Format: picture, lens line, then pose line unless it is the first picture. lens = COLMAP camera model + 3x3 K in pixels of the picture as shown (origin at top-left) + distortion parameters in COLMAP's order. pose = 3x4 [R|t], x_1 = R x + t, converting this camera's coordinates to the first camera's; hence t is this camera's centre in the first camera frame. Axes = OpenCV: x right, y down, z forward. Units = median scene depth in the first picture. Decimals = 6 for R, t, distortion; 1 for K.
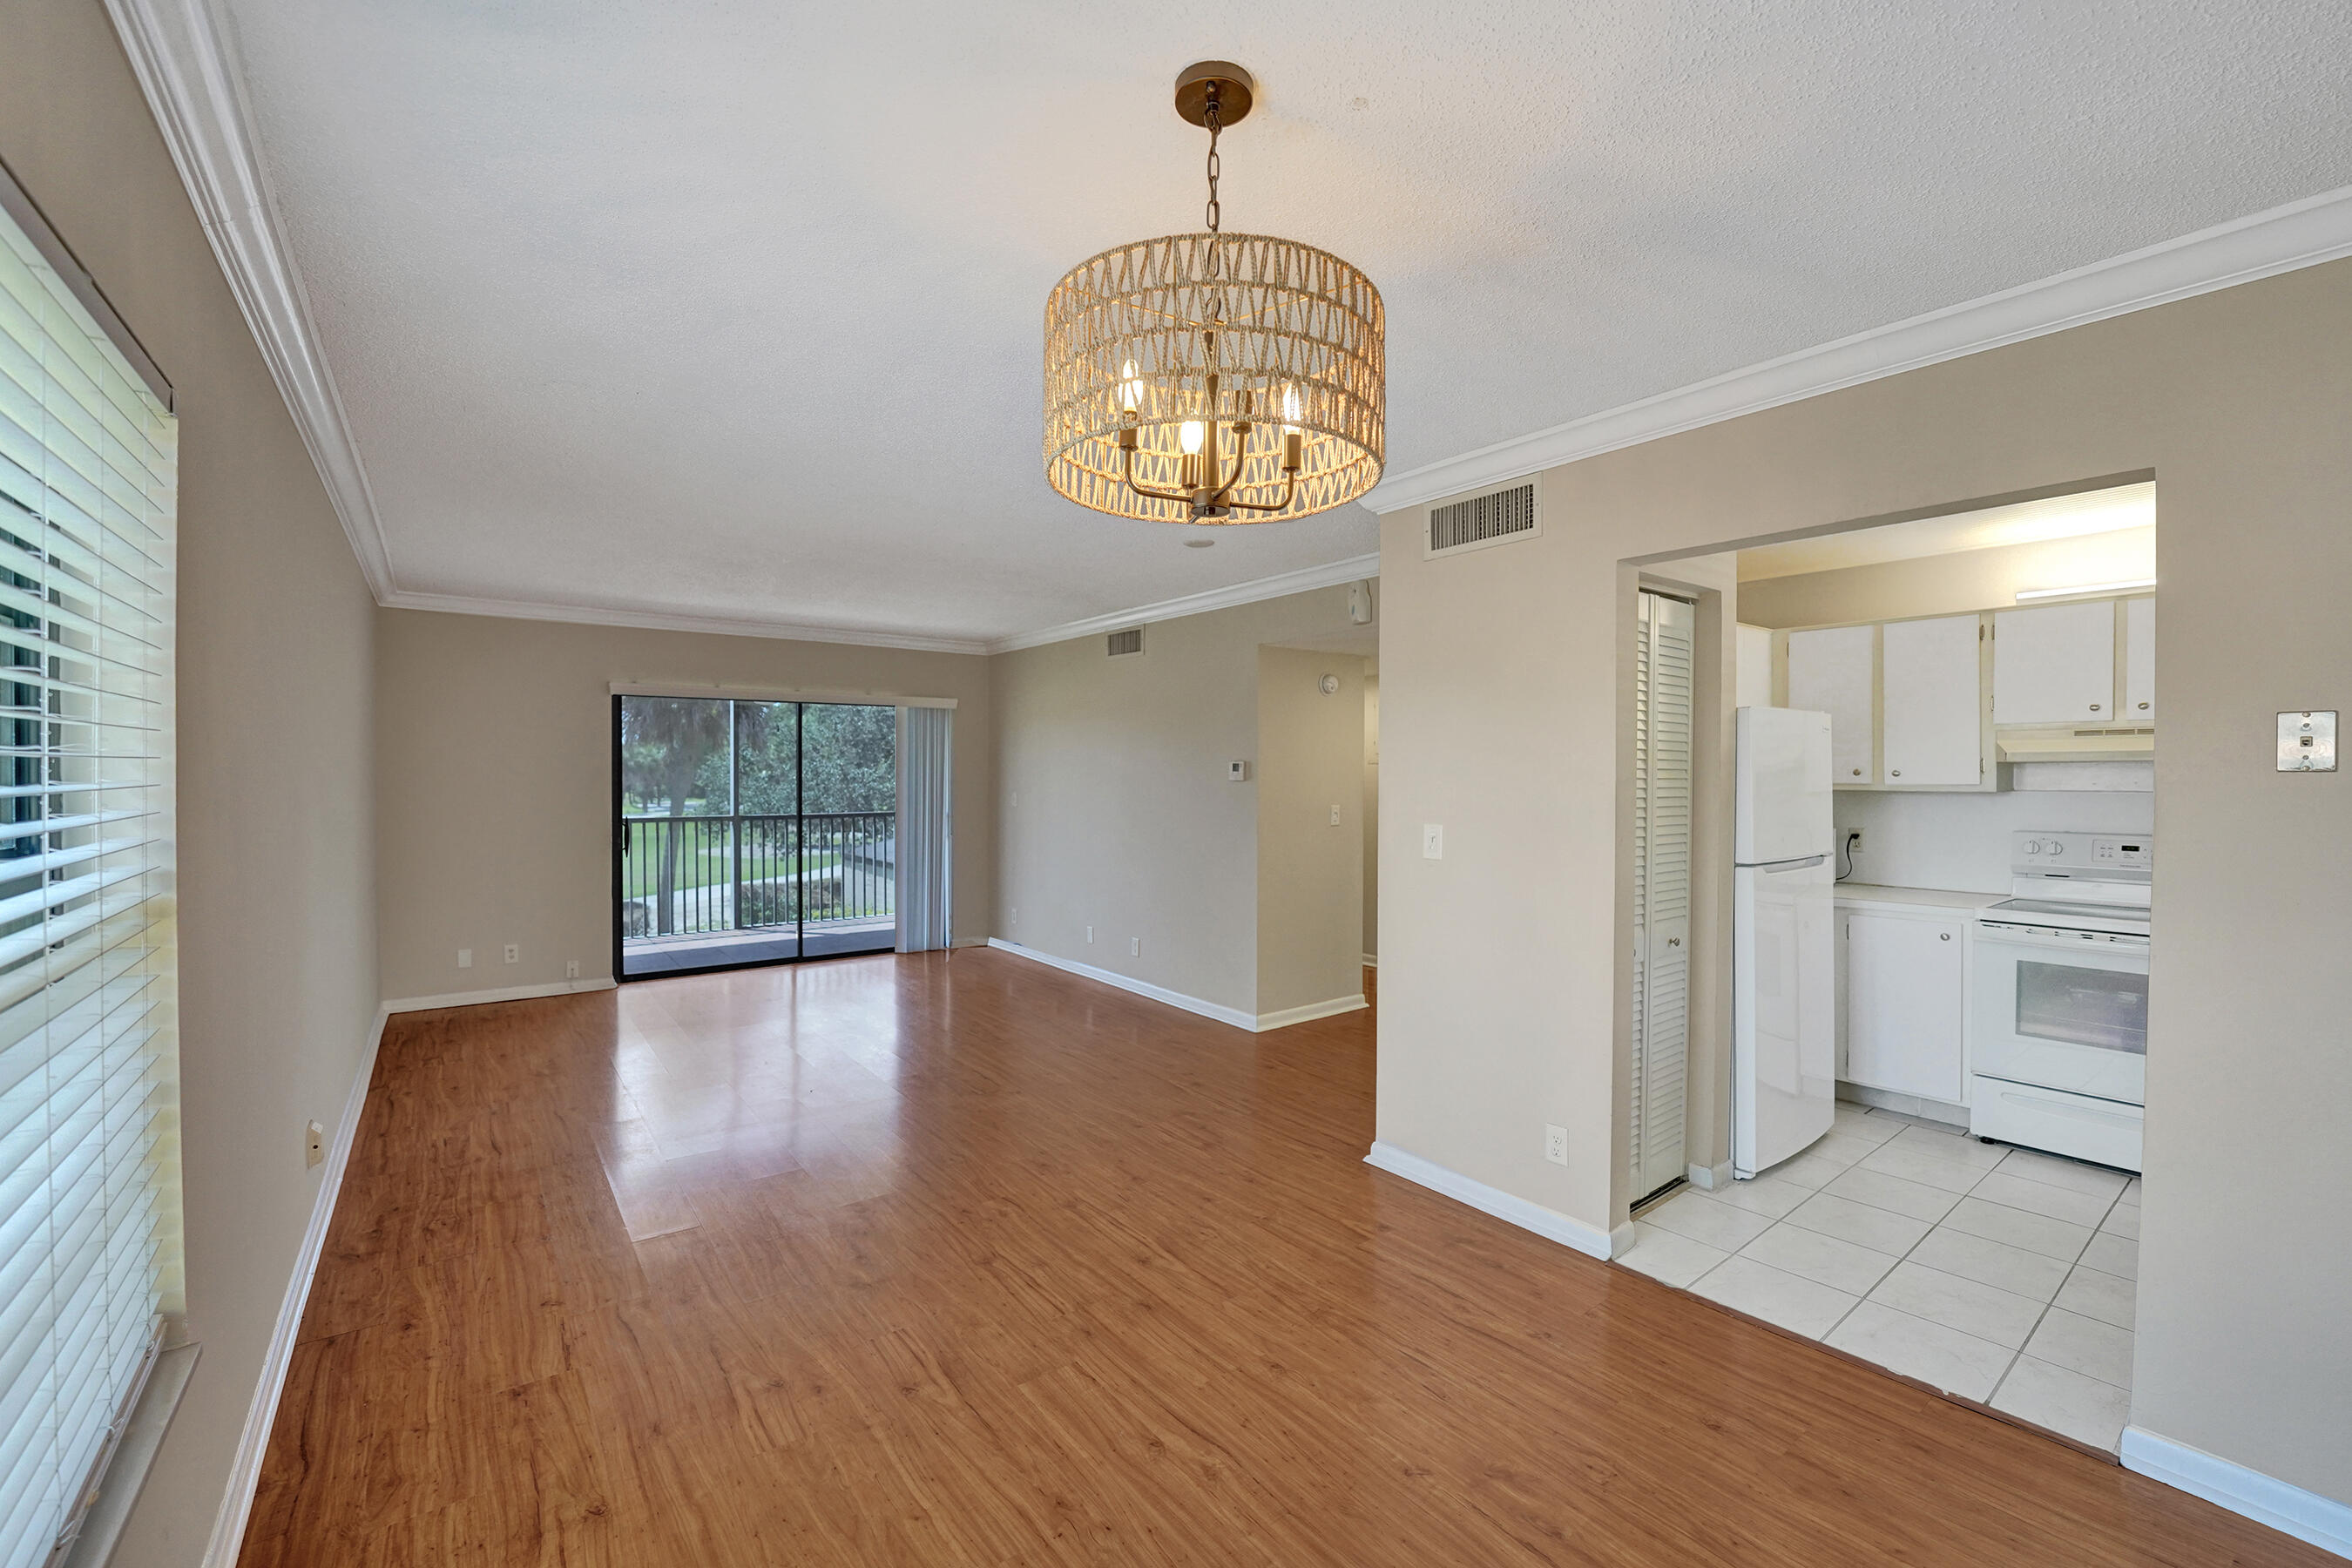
lens RADIAL K [[971.4, 0, 1168.8], [0, 971.4, 791.6], [0, 0, 1]] dist [-0.023288, 0.001924]
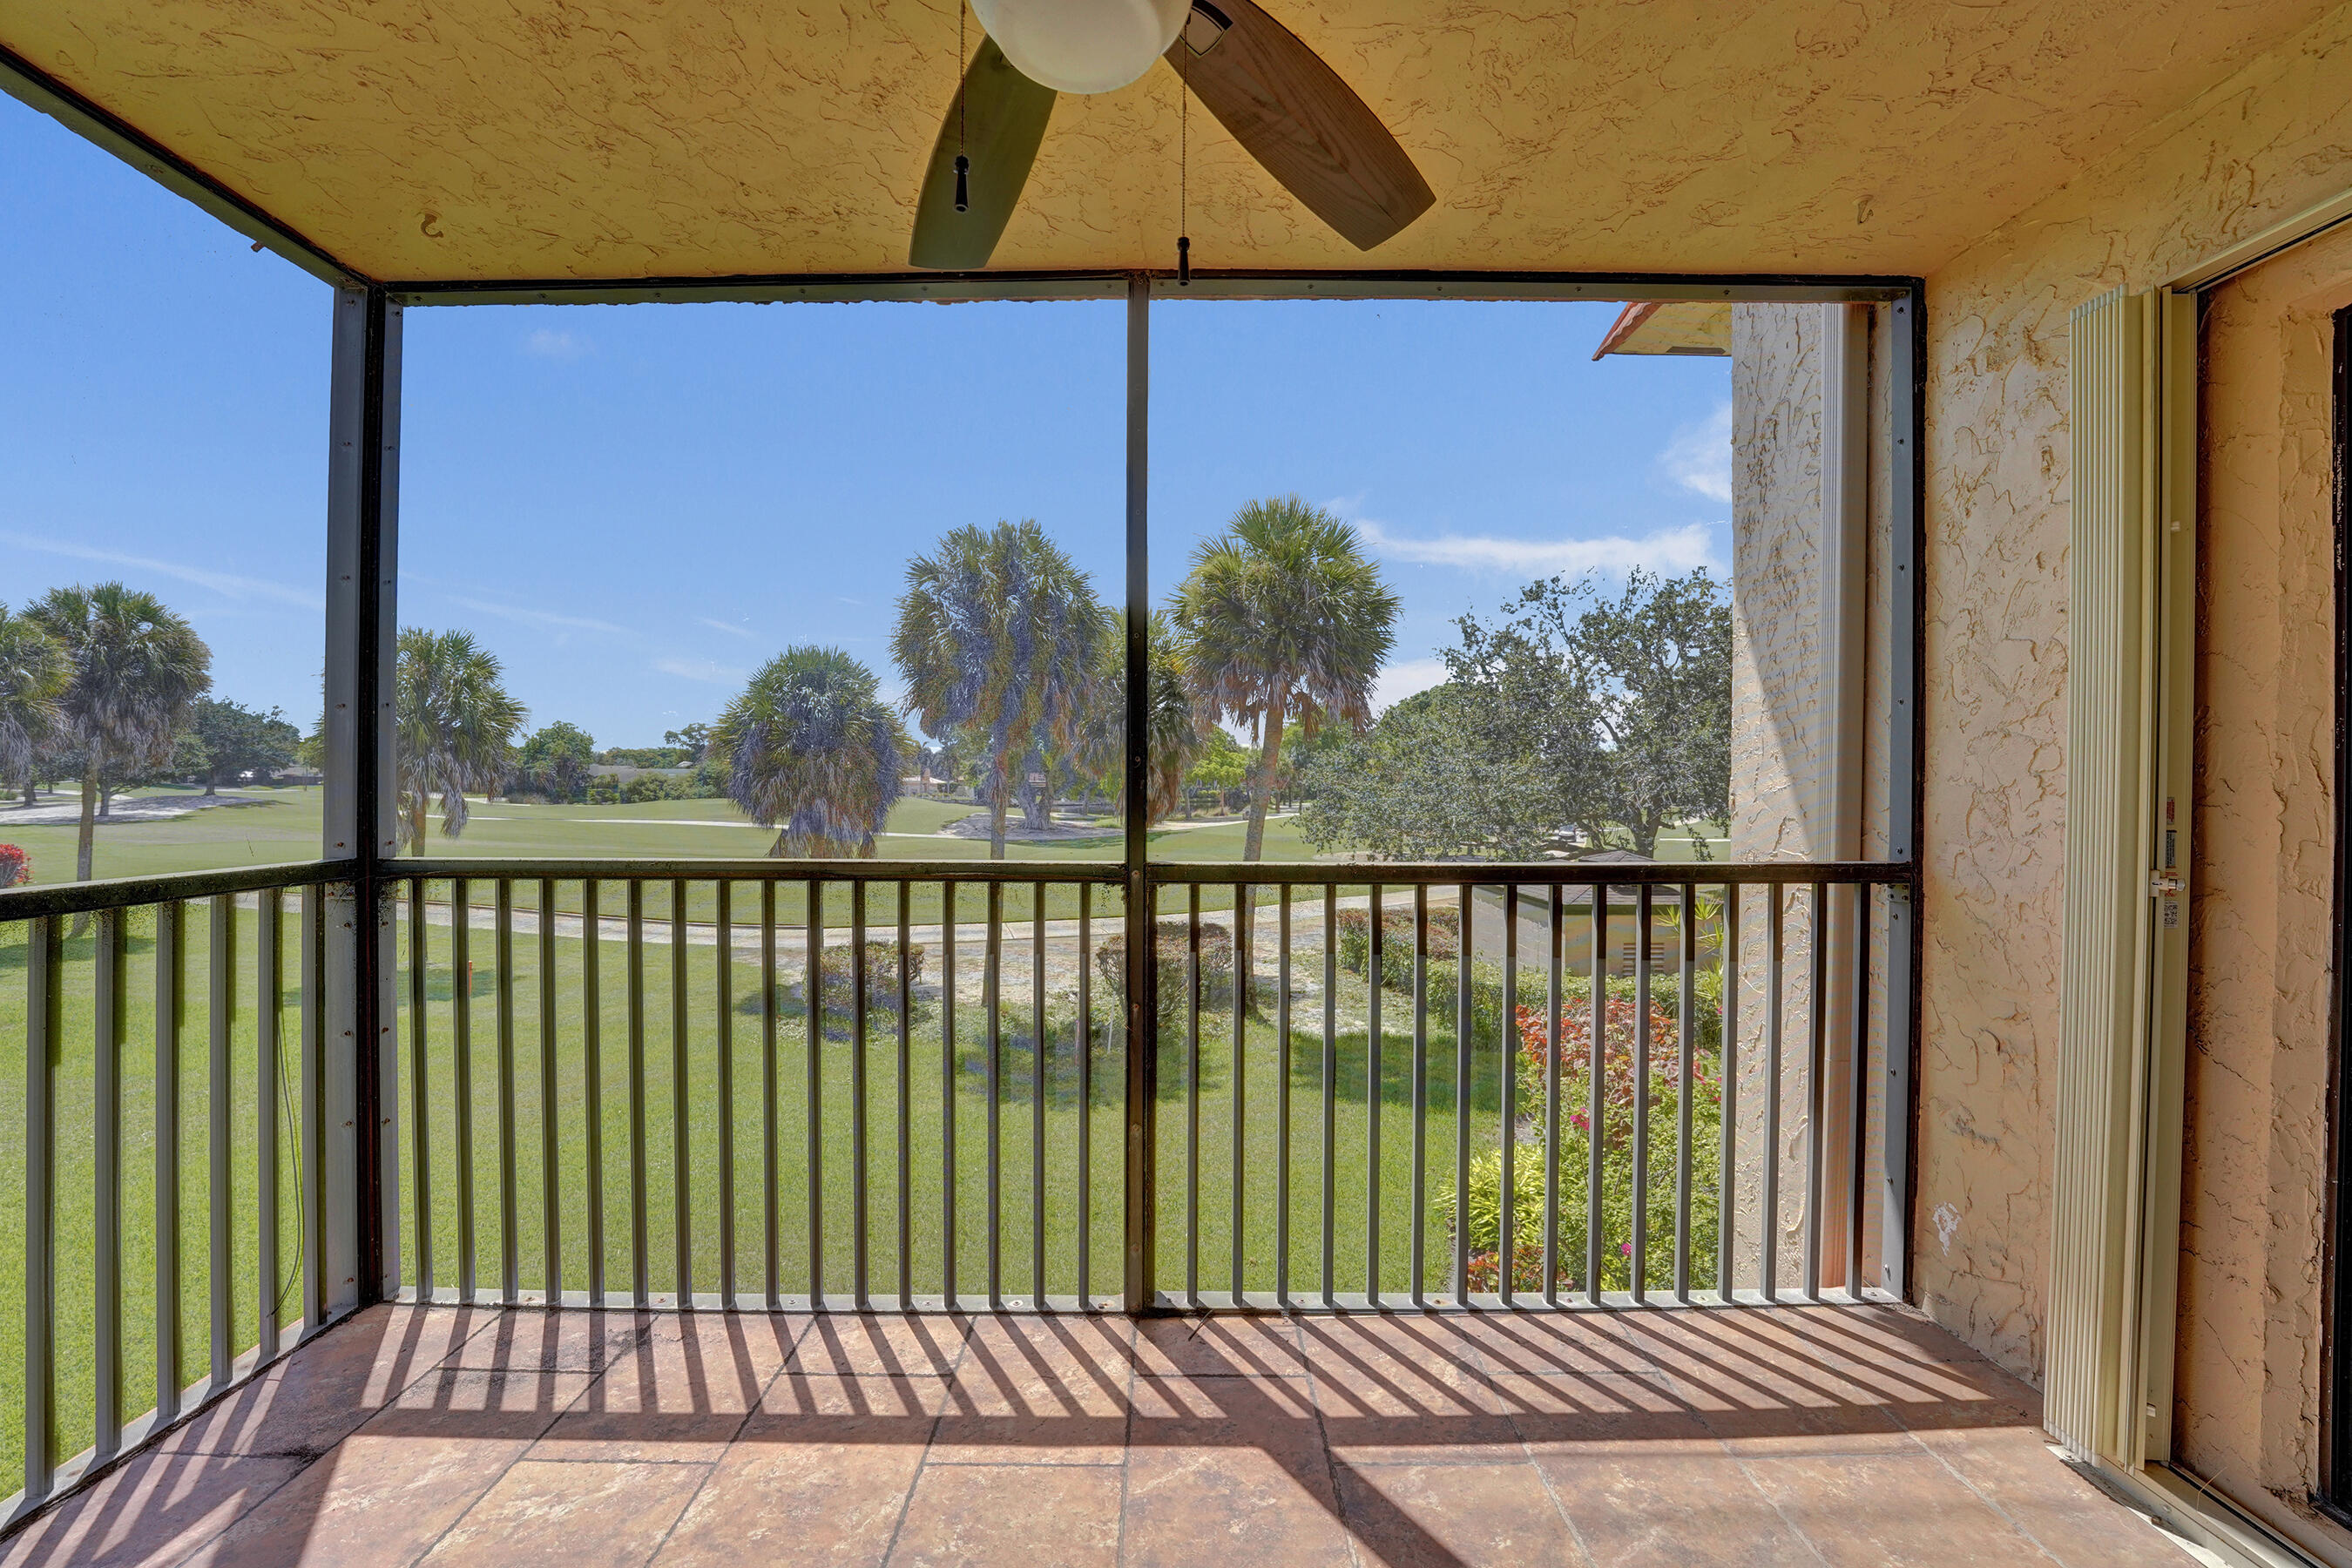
lens RADIAL K [[971.4, 0, 1168.0], [0, 971.4, 785.7], [0, 0, 1]] dist [-0.023288, 0.001924]
pose [[0.808579, 0.001523, -0.588385, -0.495052], [-0.006203, 0.999963, -0.005936, 0.020543], [0.588354, 0.008450, 0.808559, 1.475895]]
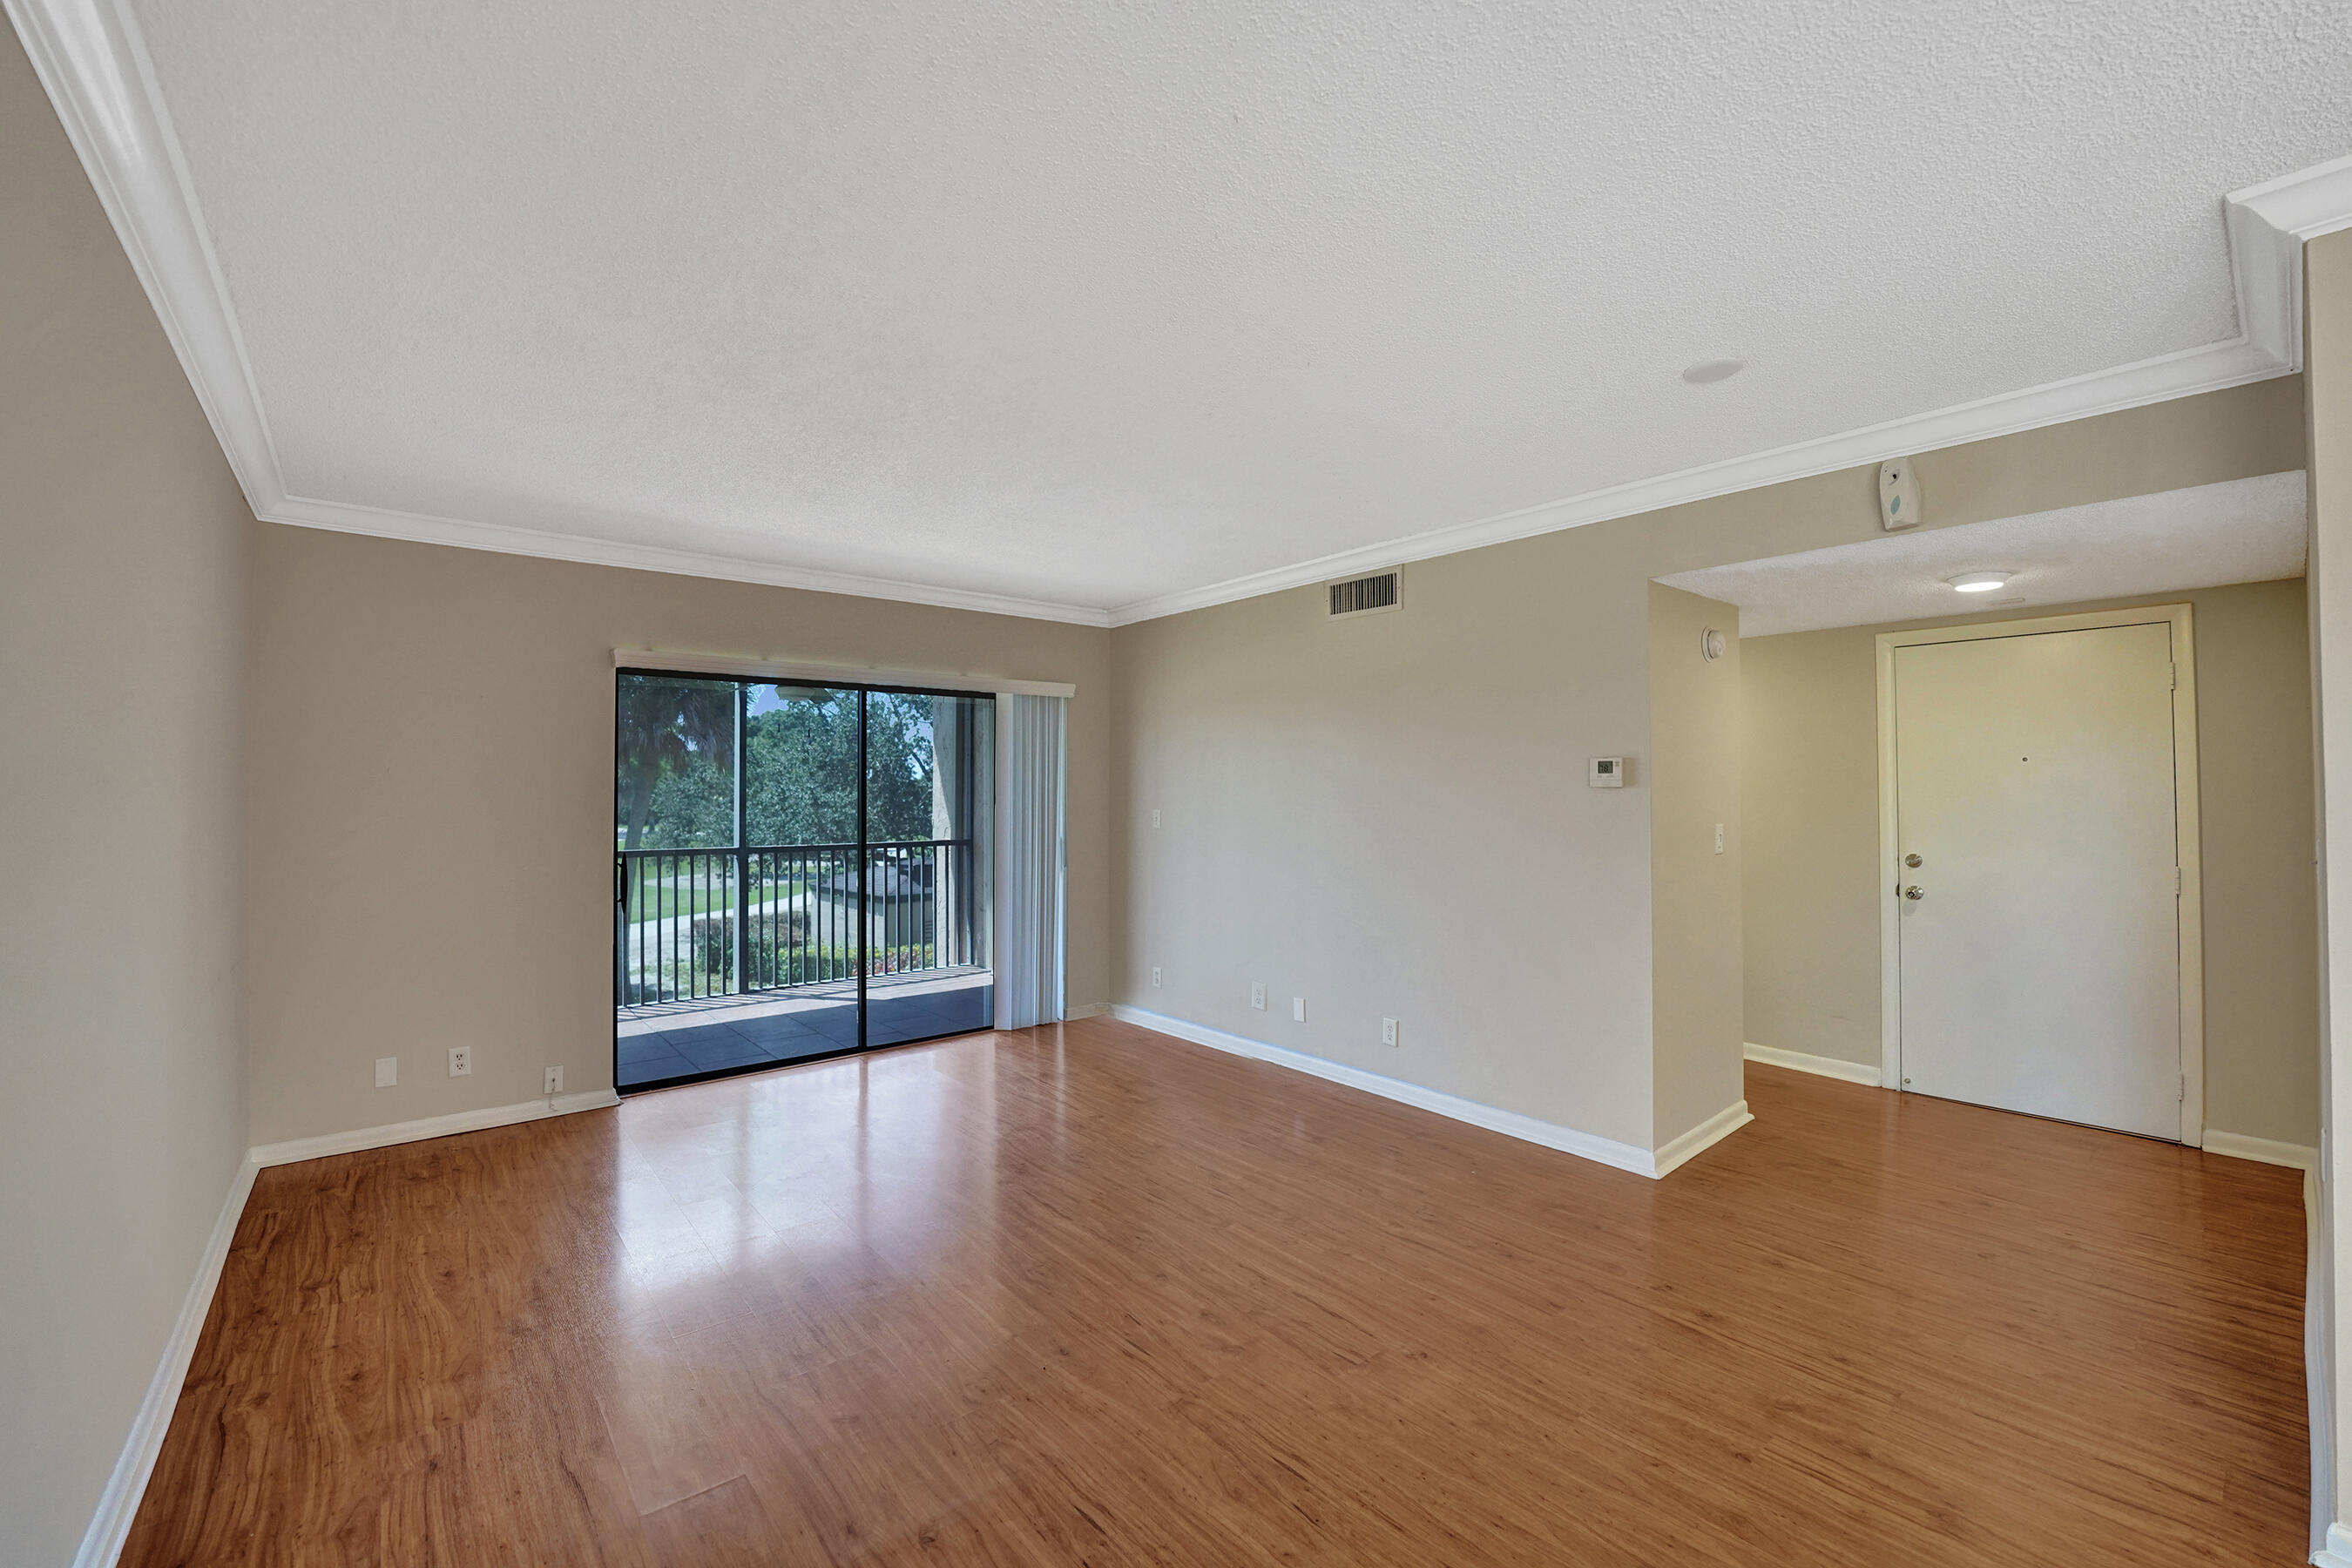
lens RADIAL K [[971.4, 0, 1155.9], [0, 971.4, 777.9], [0, 0, 1]] dist [-0.023288, 0.001924]
pose [[0.999377, -0.004965, 0.034954, -0.234752], [0.006158, 0.999400, -0.034095, 0.002478], [-0.034764, 0.034289, 0.998807, 0.328871]]
